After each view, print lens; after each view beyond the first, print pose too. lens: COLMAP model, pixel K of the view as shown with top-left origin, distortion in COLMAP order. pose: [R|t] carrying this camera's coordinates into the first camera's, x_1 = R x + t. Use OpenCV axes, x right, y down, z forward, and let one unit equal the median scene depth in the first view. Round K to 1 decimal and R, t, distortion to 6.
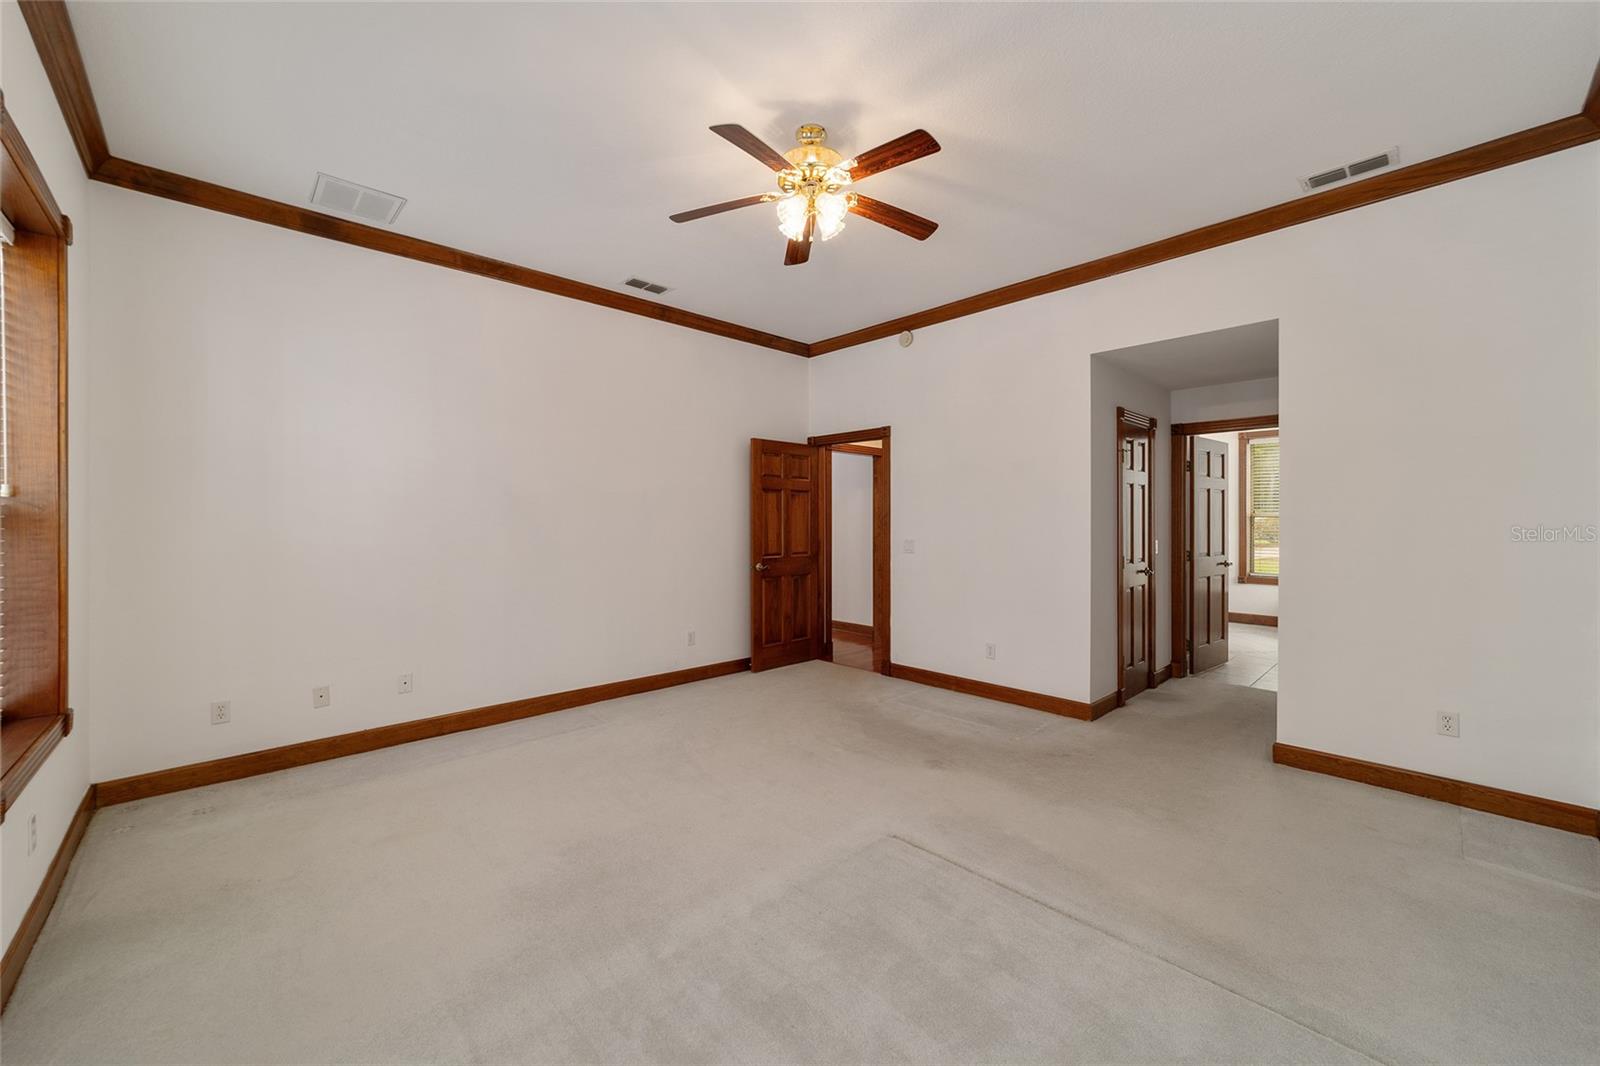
lens RADIAL K [[615.1, 0, 795.8], [0, 615.1, 530.0], [0, 0, 1]] dist [-0.018214, 0.008362]
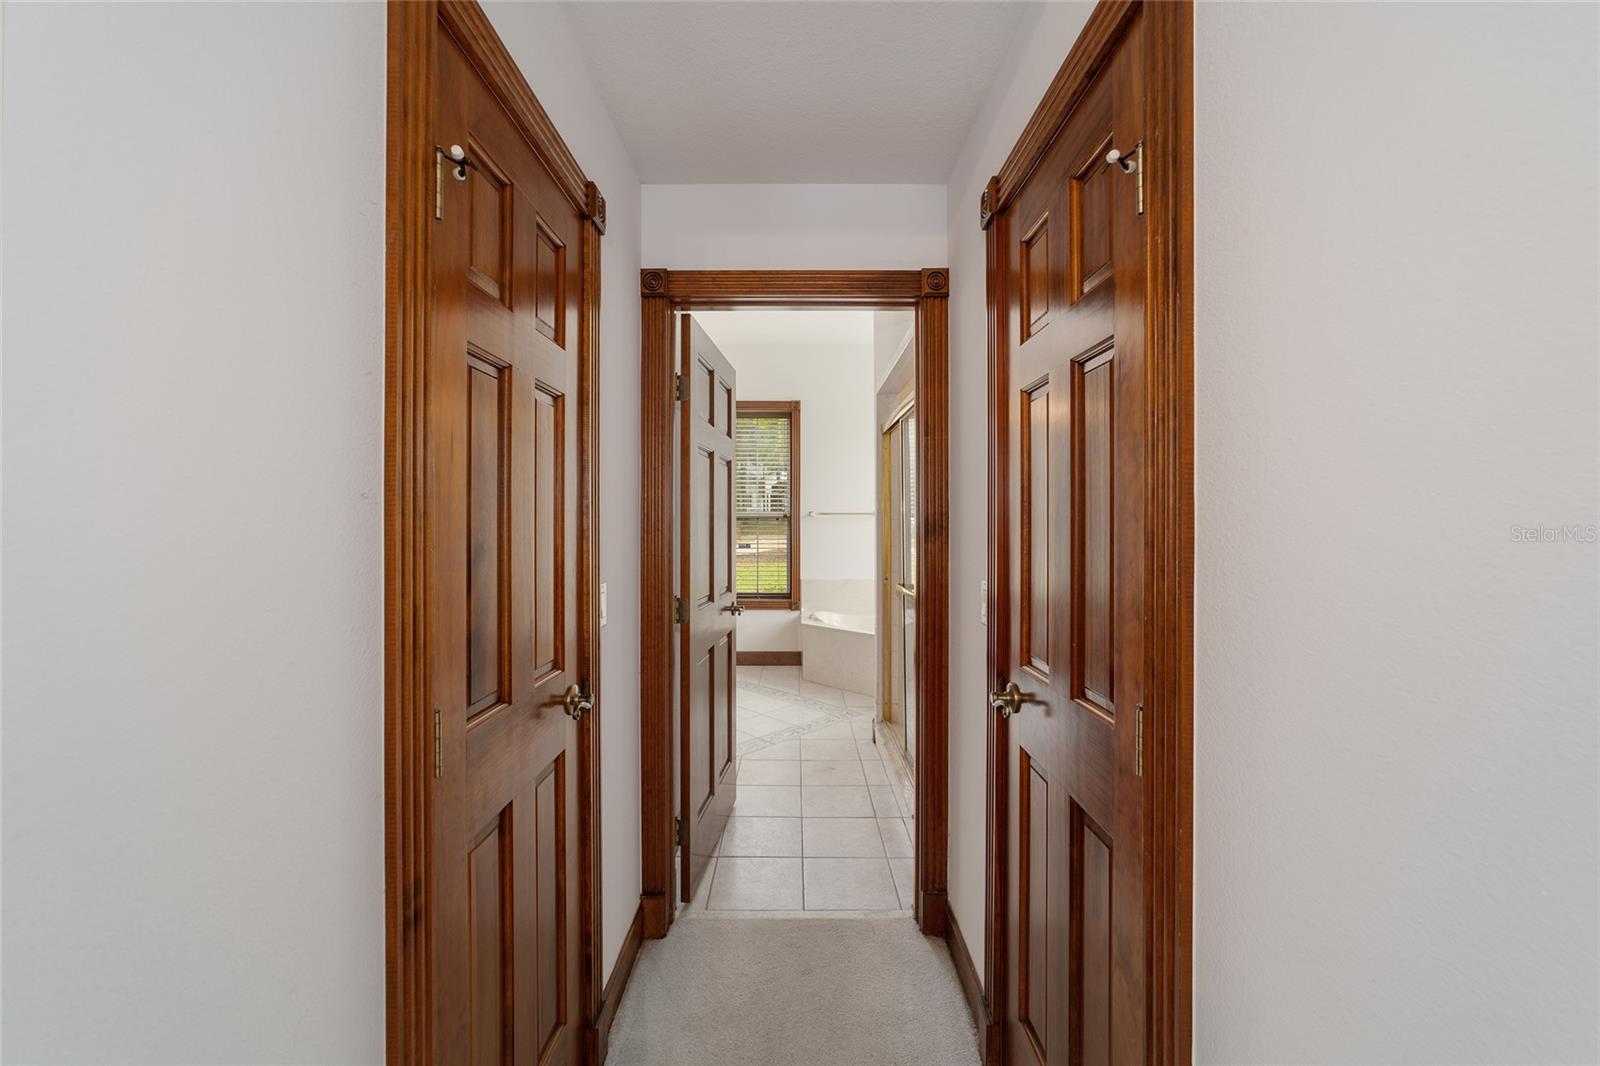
lens RADIAL K [[615.1, 0, 795.8], [0, 615.1, 530.0], [0, 0, 1]] dist [-0.018214, 0.008362]
pose [[0.683295, -0.000025, 0.730142, 0.400090], [0.002001, 0.999996, -0.001838, -0.010173], [-0.730140, 0.002717, 0.683293, 0.668104]]
